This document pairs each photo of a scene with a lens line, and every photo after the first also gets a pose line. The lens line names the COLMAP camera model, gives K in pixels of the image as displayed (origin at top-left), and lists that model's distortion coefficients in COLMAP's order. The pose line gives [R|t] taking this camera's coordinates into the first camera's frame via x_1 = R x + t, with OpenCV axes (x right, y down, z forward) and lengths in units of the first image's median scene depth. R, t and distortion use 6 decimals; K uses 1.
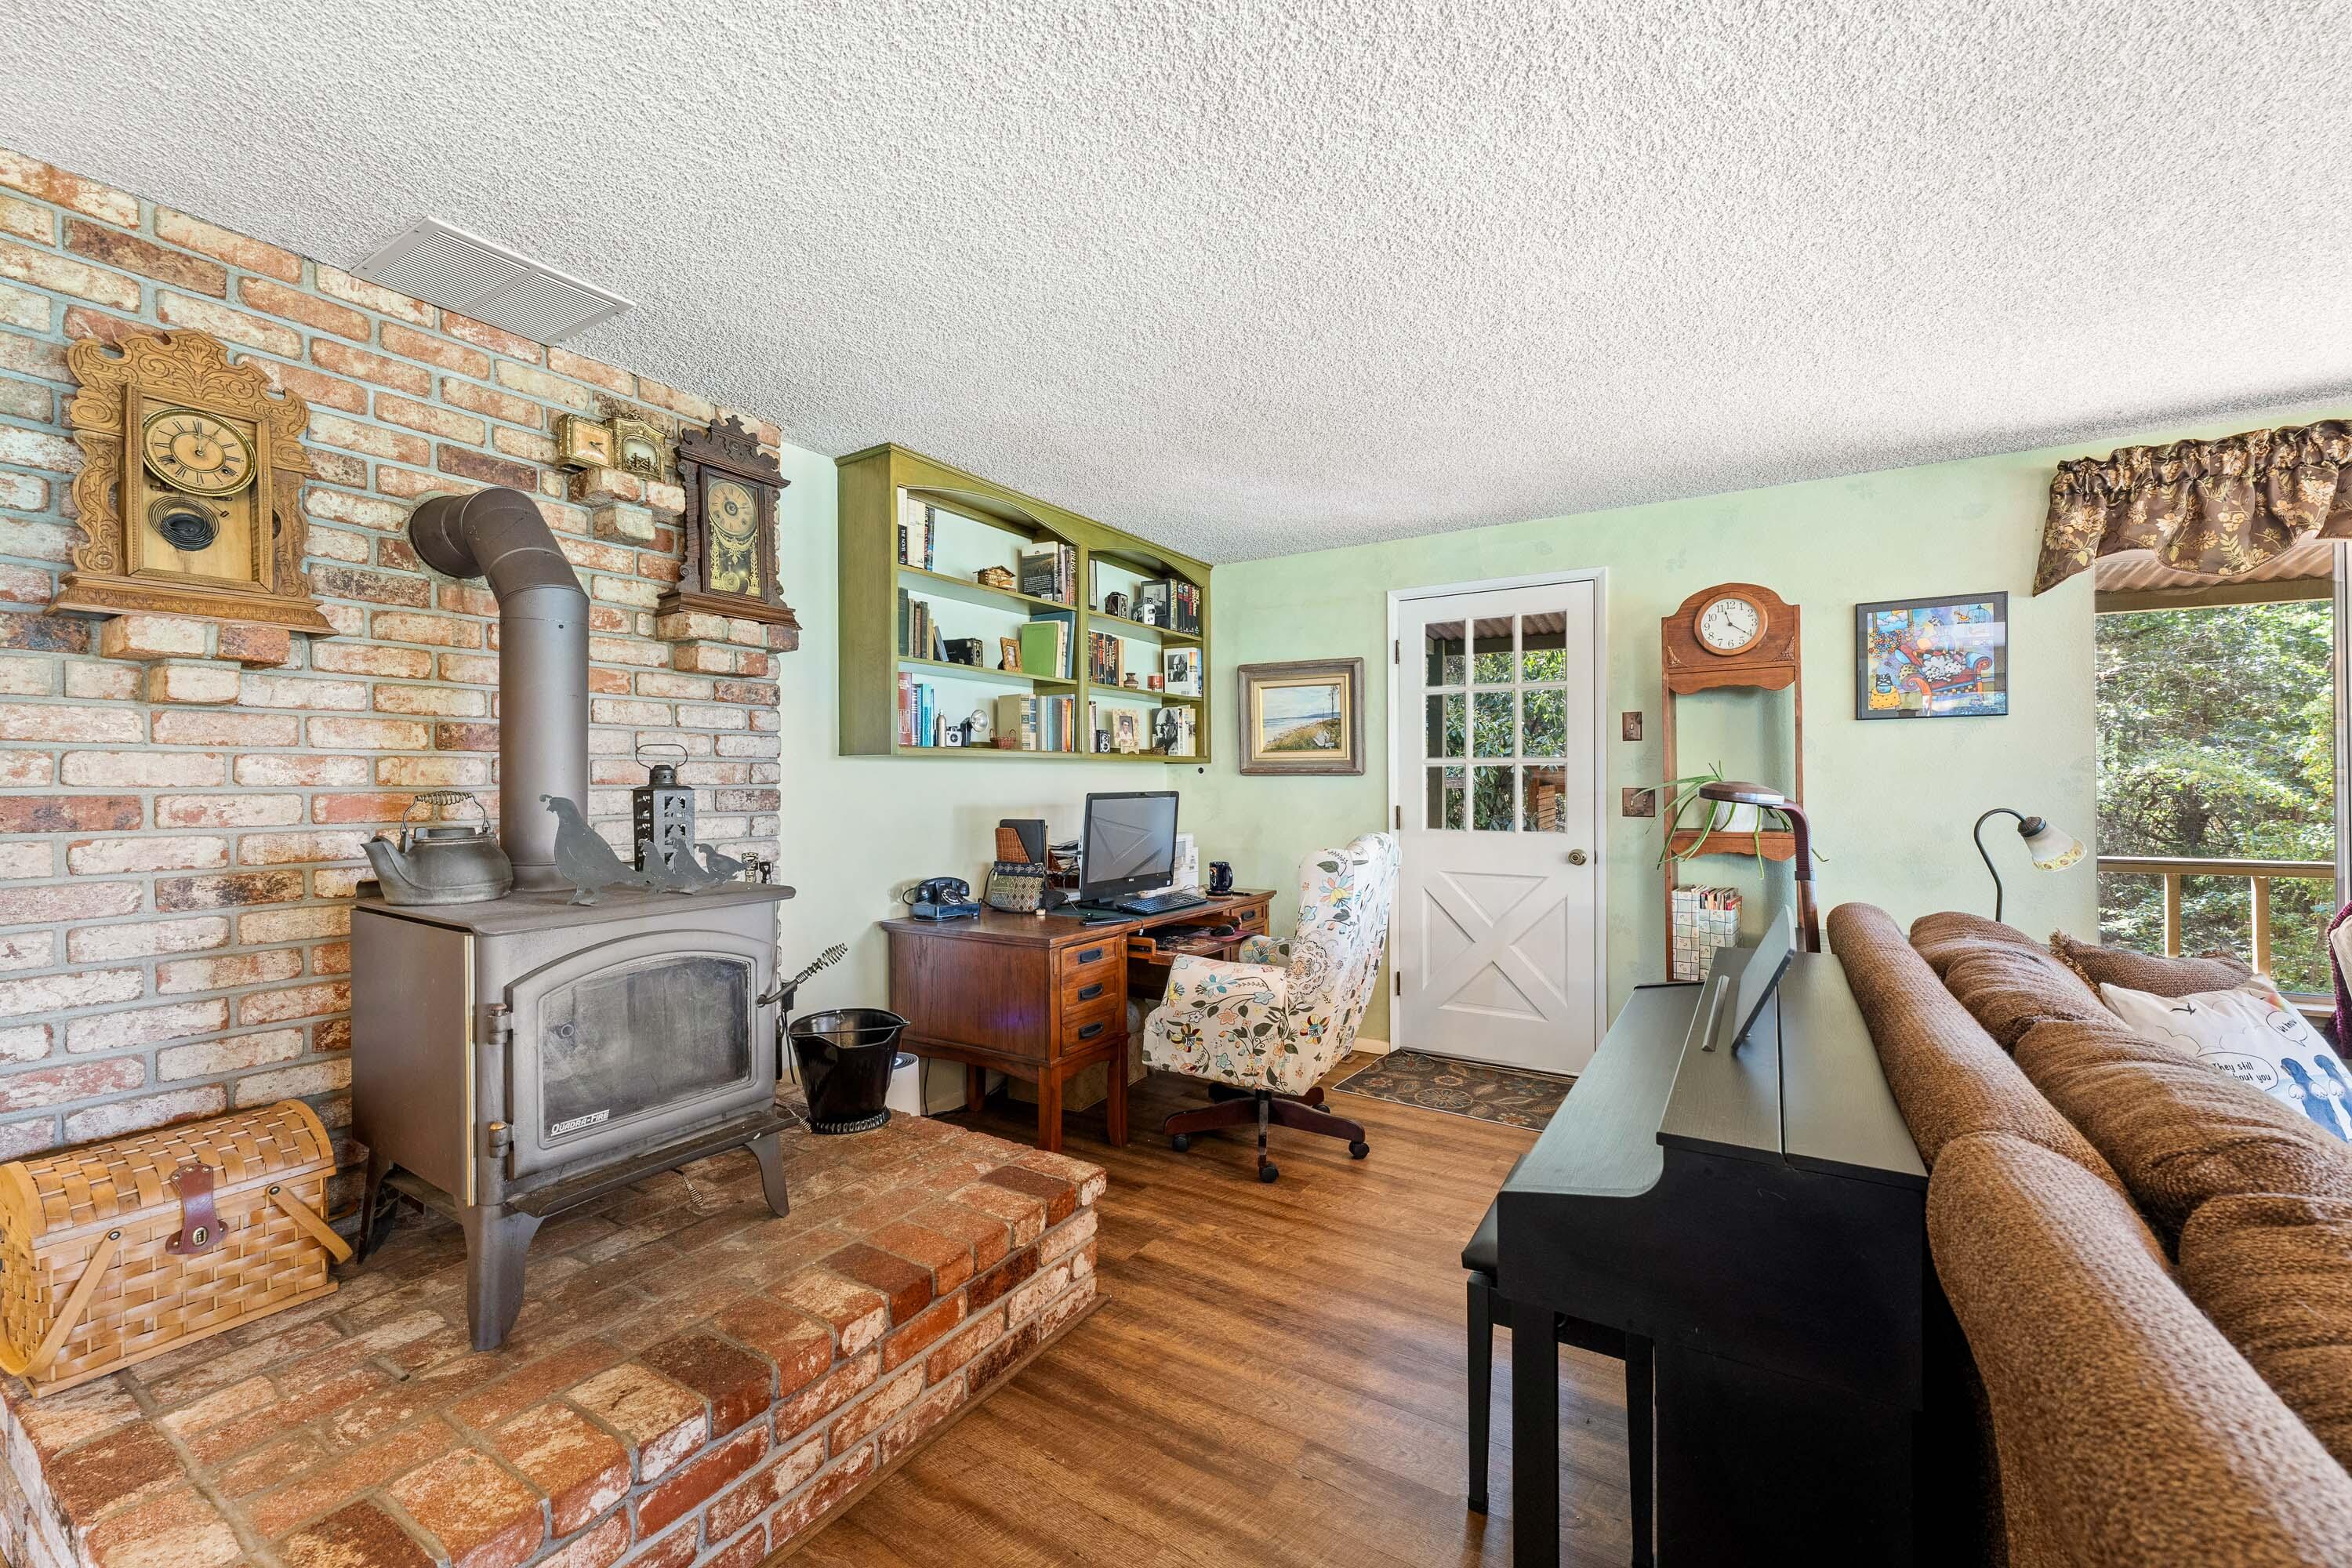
lens RADIAL K [[944.3, 0, 1177.4], [0, 944.3, 779.1], [0, 0, 1]] dist [-0.001113, -0.000177]
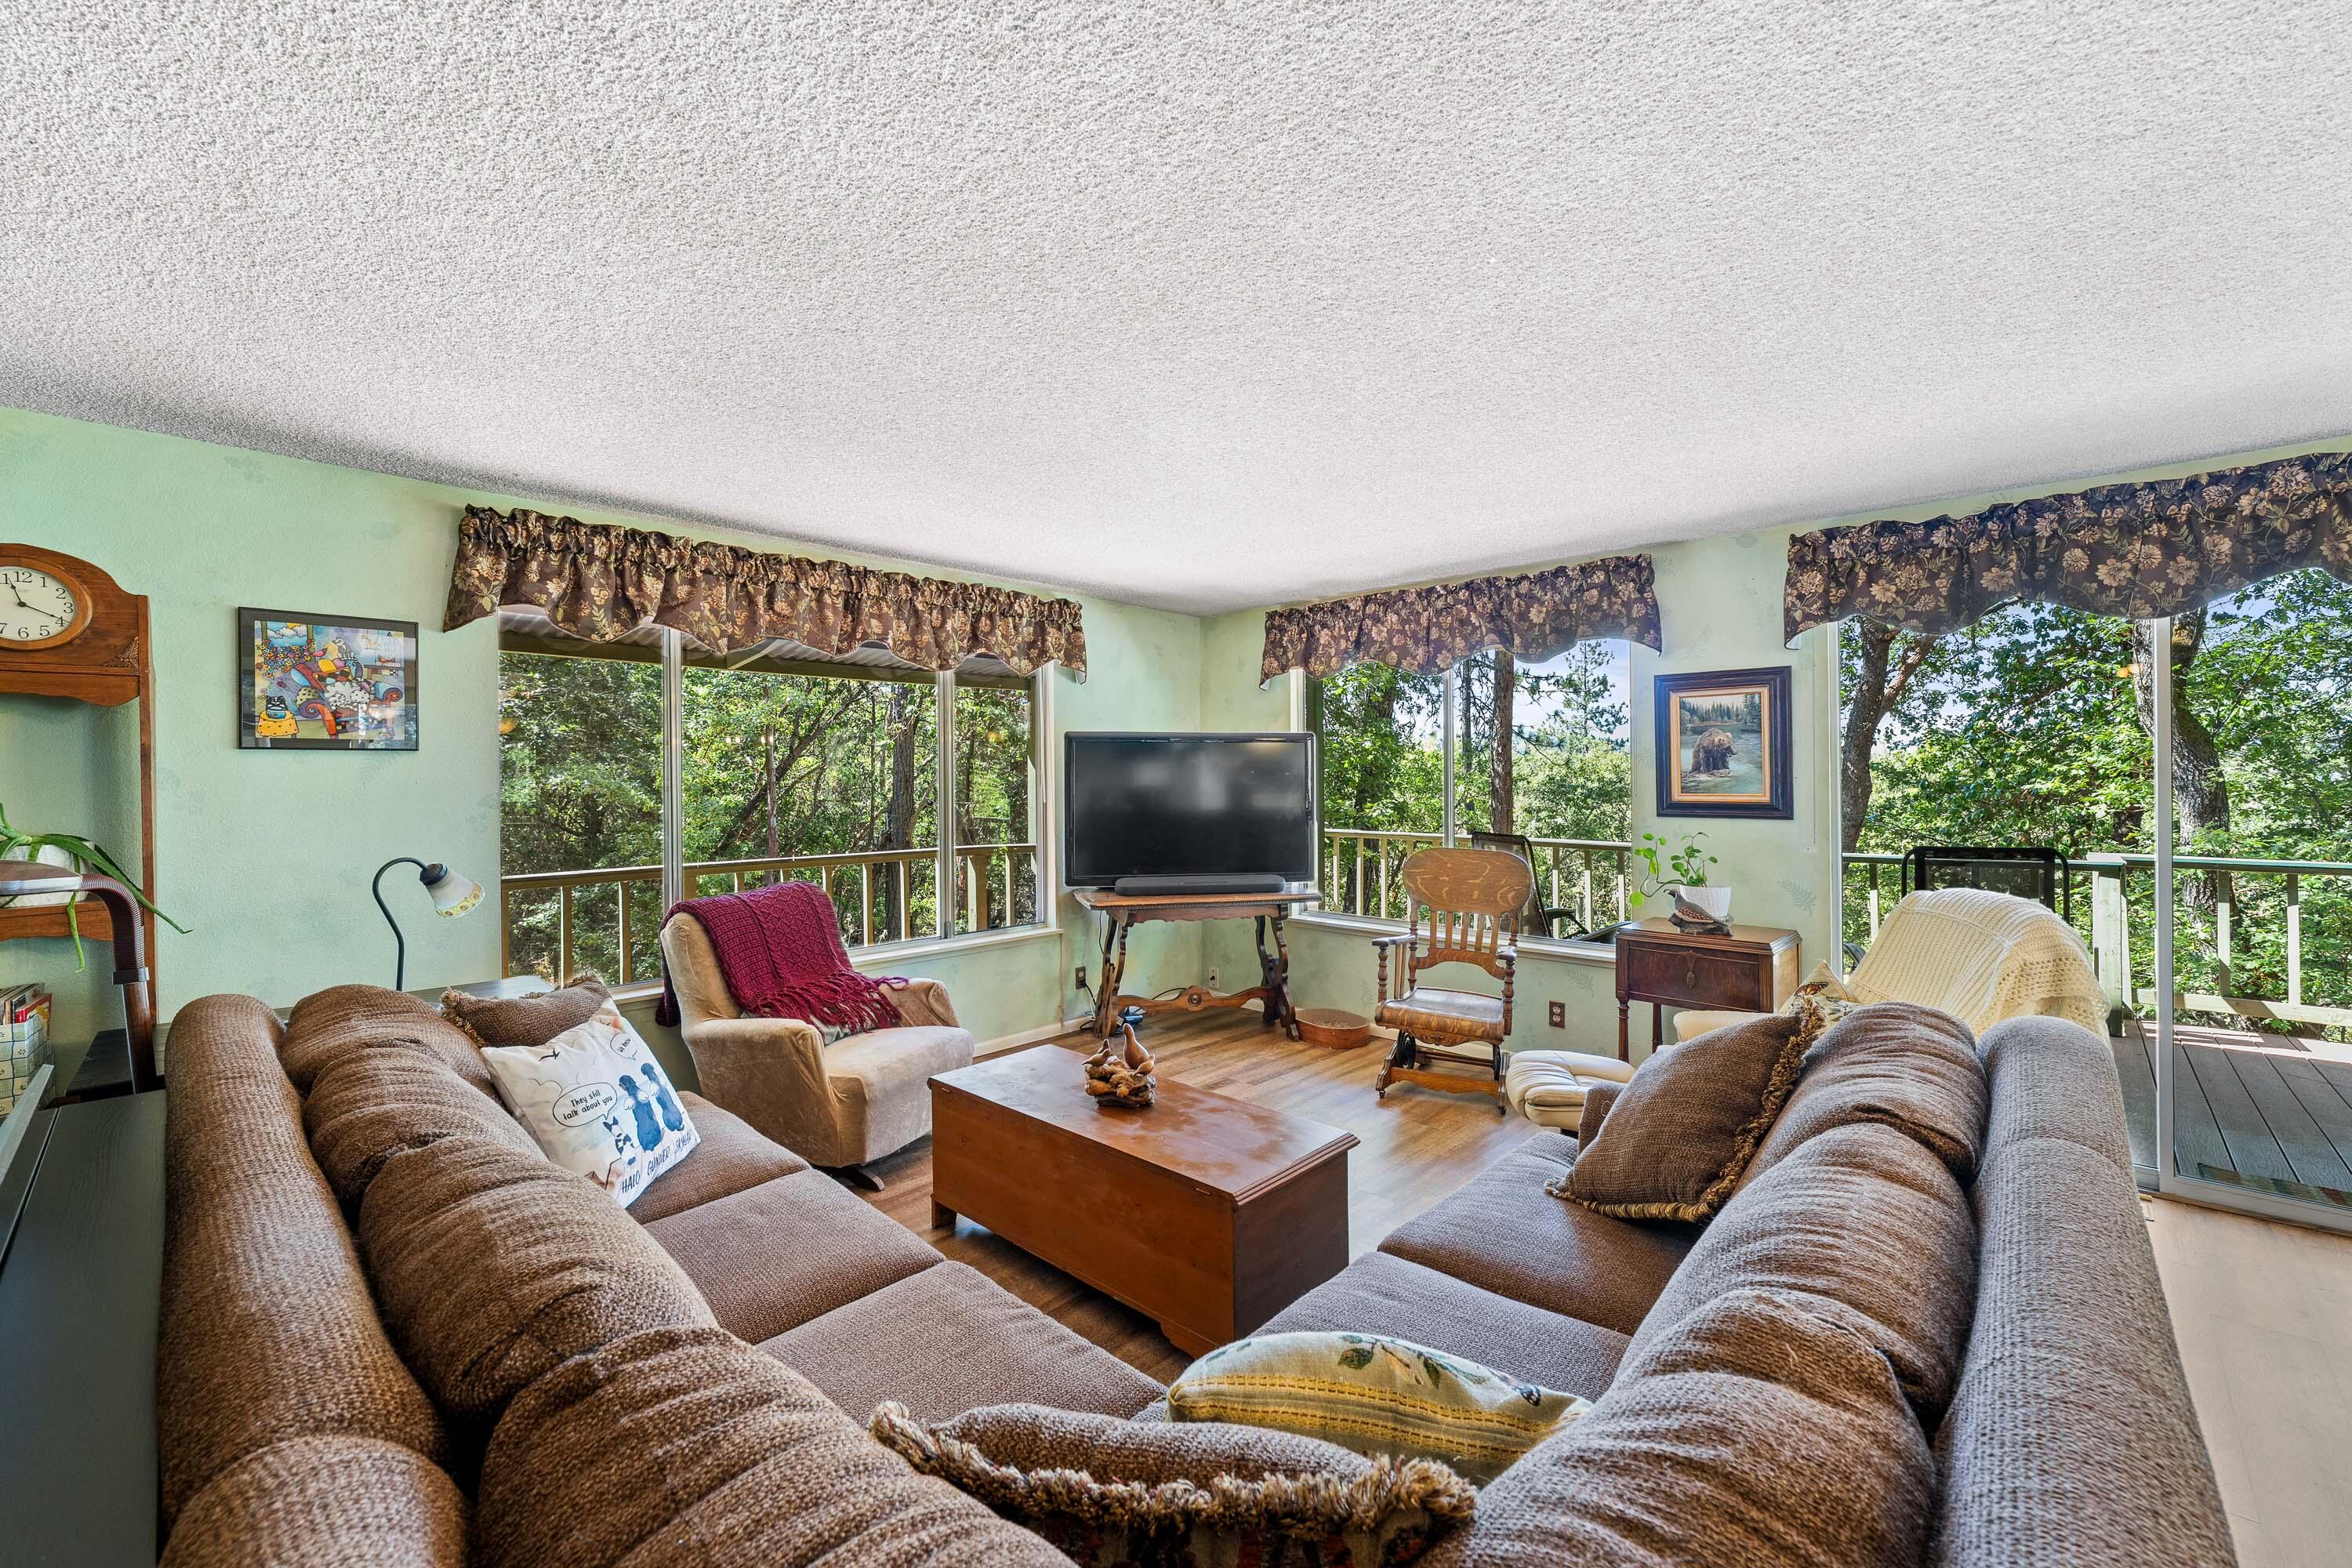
lens RADIAL K [[944.3, 0, 1177.4], [0, 944.3, 779.1], [0, 0, 1]] dist [-0.001113, -0.000177]
pose [[0.194141, -0.000294, 0.980974, 0.088127], [0.002666, 0.999996, -0.000228, -0.039094], [-0.980970, 0.002660, 0.194141, 0.052393]]
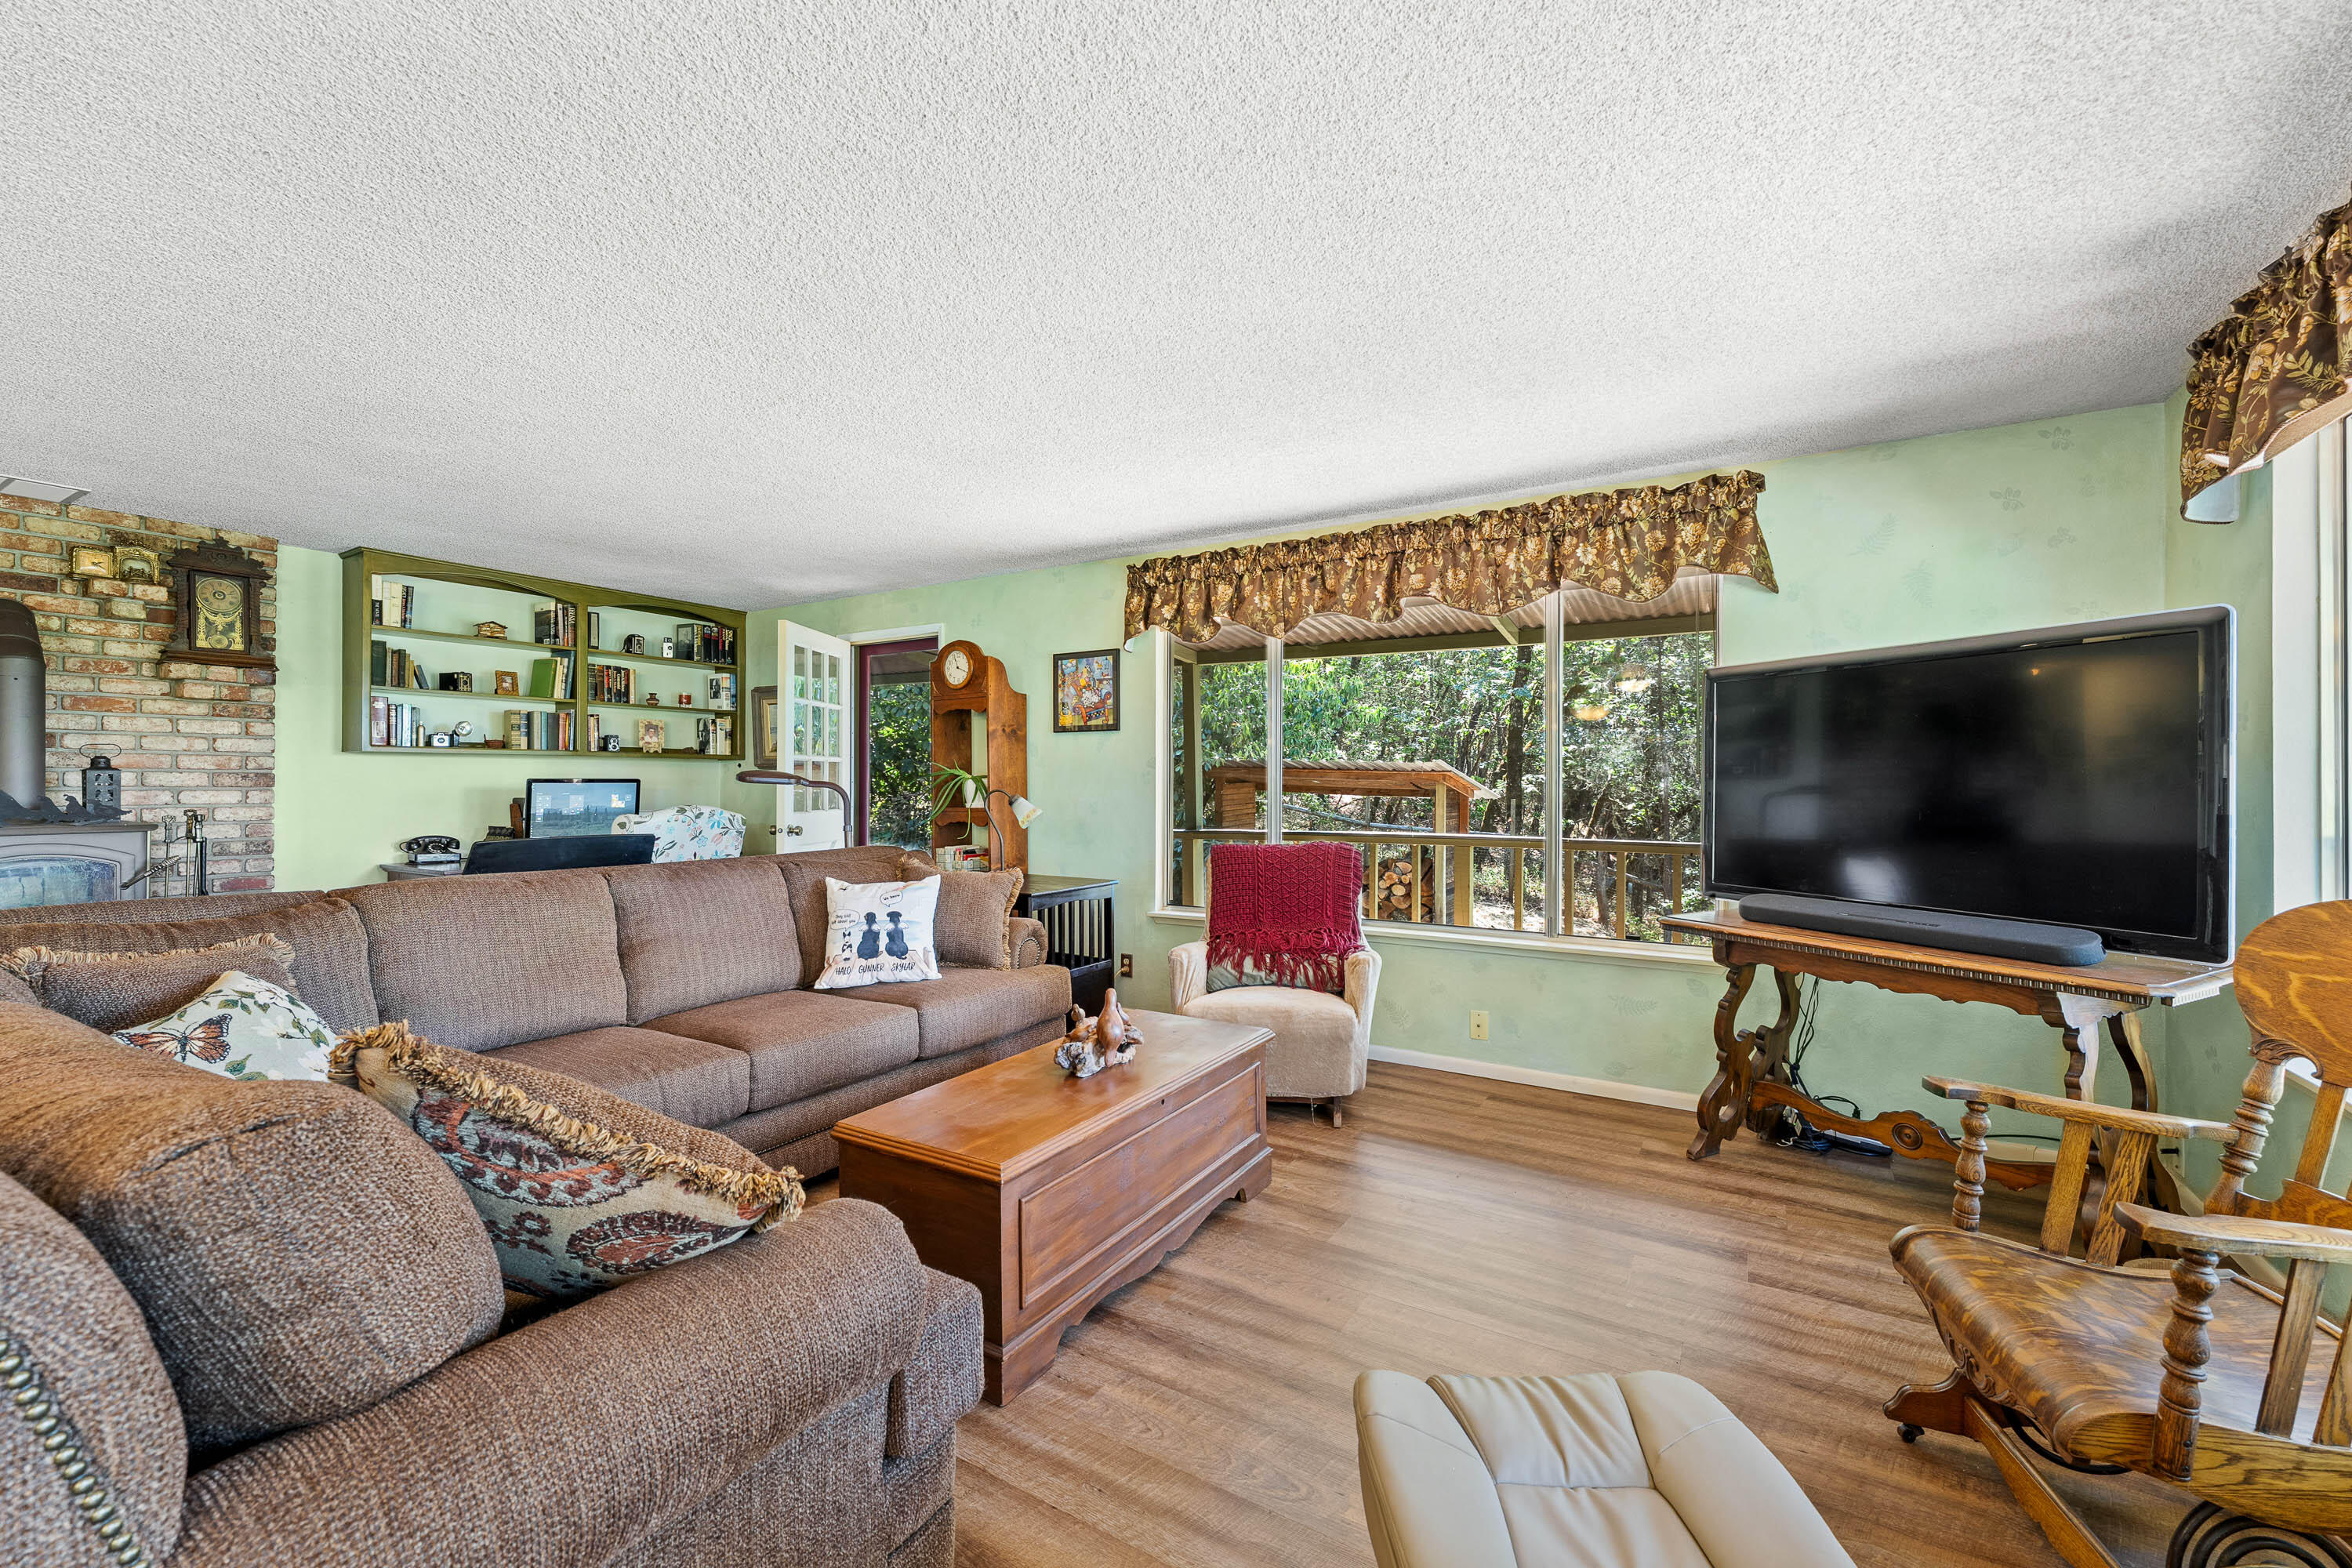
lens RADIAL K [[944.3, 0, 1177.4], [0, 944.3, 779.1], [0, 0, 1]] dist [-0.001113, -0.000177]
pose [[0.999881, 0.005644, 0.014333, 1.030873], [-0.005623, 0.999983, -0.001479, 0.014101], [-0.014341, 0.001398, 0.999896, -0.560212]]
